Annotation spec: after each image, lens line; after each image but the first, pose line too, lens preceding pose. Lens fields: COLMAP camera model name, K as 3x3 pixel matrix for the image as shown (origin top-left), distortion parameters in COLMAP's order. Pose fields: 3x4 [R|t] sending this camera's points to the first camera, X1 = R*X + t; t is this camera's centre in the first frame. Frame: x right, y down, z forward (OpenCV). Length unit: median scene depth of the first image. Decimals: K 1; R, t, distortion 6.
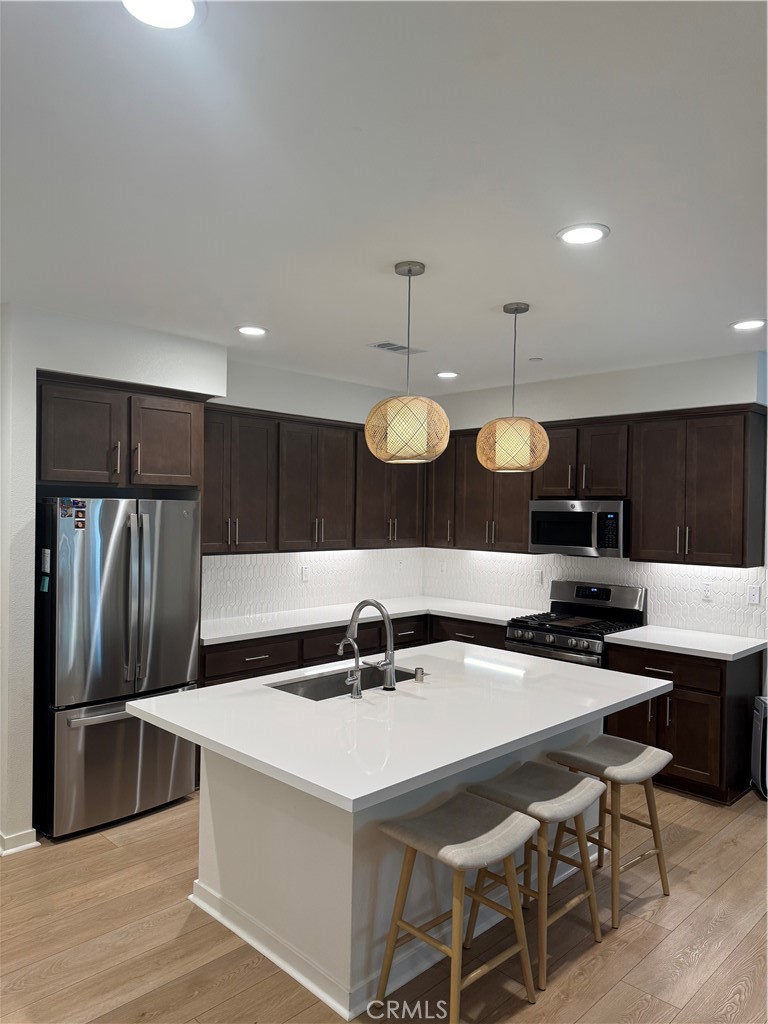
lens RADIAL K [[724.4, 0, 383.8], [0, 724.4, 513.7], [0, 0, 1]] dist [0.028559, -0.033865]
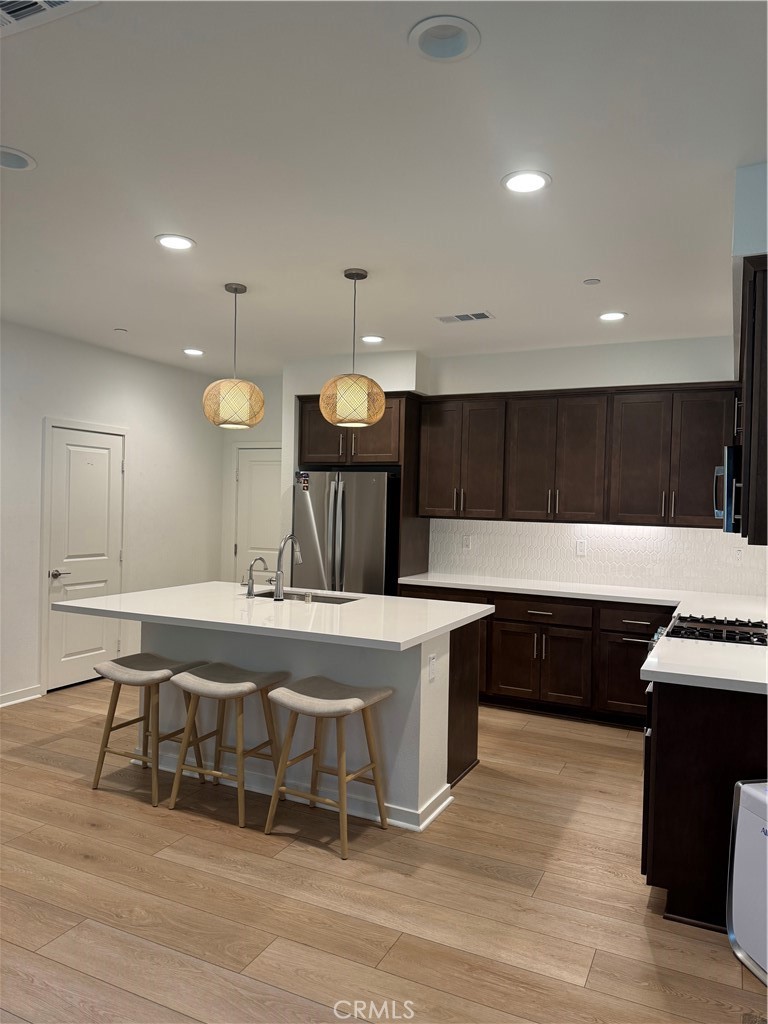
lens RADIAL K [[724.4, 0, 378.8], [0, 724.4, 508.8], [0, 0, 1]] dist [0.028559, -0.033865]
pose [[0.323094, -0.005230, -0.946352, 0.980349], [-0.026736, 0.999535, -0.014653, 0.067959], [0.945989, 0.030036, 0.322804, 0.556406]]
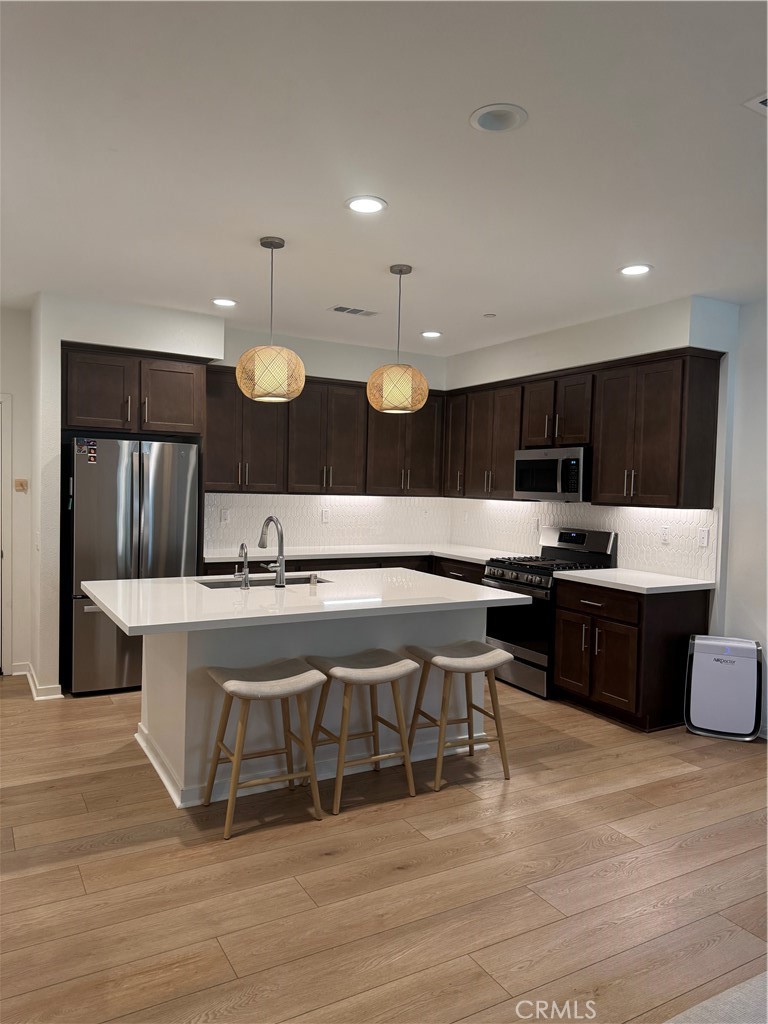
lens RADIAL K [[724.4, 0, 381.3], [0, 724.4, 513.3], [0, 0, 1]] dist [0.028559, -0.033865]
pose [[0.963188, 0.020636, -0.268035, 0.377273], [-0.013370, 0.999493, 0.028909, 0.058873], [0.268496, -0.024261, 0.962975, -0.106611]]
